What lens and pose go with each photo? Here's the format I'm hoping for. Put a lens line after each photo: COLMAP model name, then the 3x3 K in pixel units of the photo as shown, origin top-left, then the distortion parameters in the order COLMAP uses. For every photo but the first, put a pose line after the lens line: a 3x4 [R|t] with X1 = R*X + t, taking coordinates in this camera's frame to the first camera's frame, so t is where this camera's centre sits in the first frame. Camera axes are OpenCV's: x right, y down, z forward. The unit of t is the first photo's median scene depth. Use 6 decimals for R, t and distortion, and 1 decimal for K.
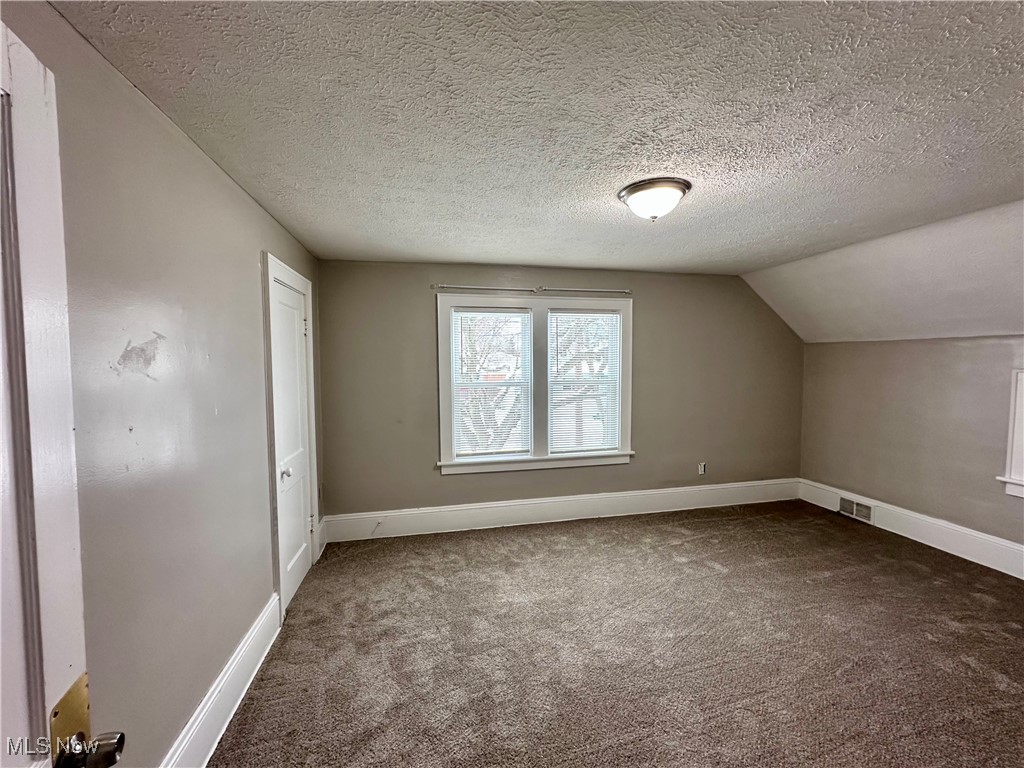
lens RADIAL K [[409.5, 0, 509.9], [0, 409.5, 384.3], [0, 0, 1]] dist [-0.001826, -0.000196]
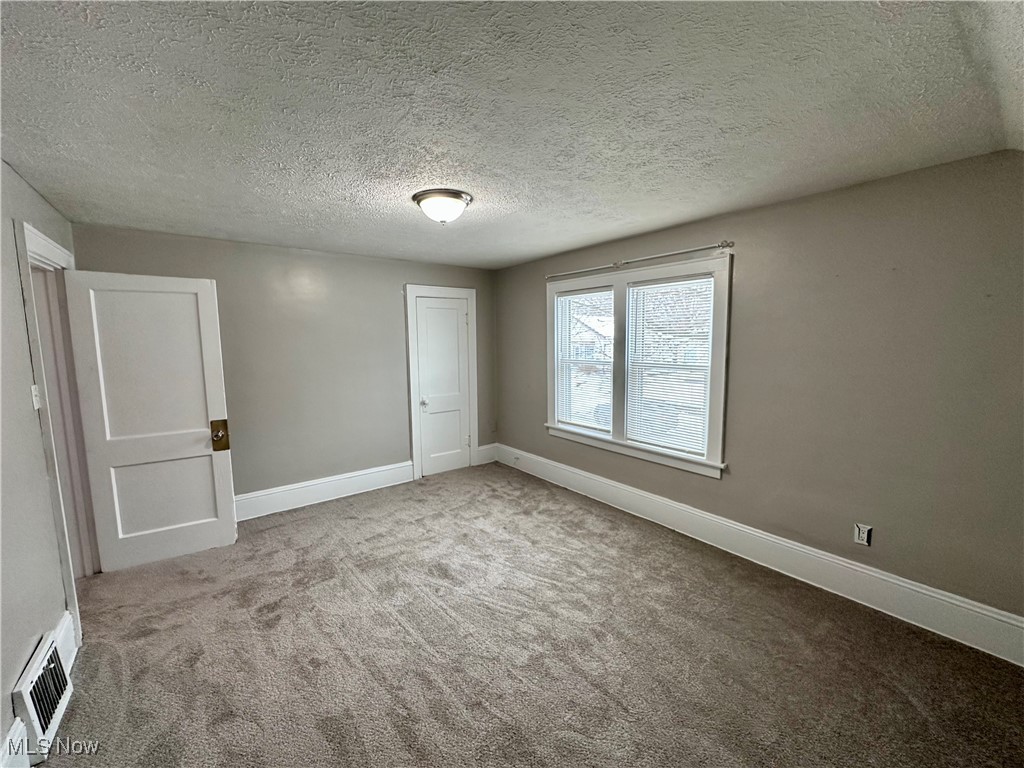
lens RADIAL K [[409.5, 0, 505.0], [0, 409.5, 387.4], [0, 0, 1]] dist [-0.001826, -0.000196]
pose [[0.429140, 0.114366, -0.895969, 0.859052], [-0.036083, 0.993330, 0.109511, -0.045446], [0.902517, -0.014666, 0.430404, 0.367652]]
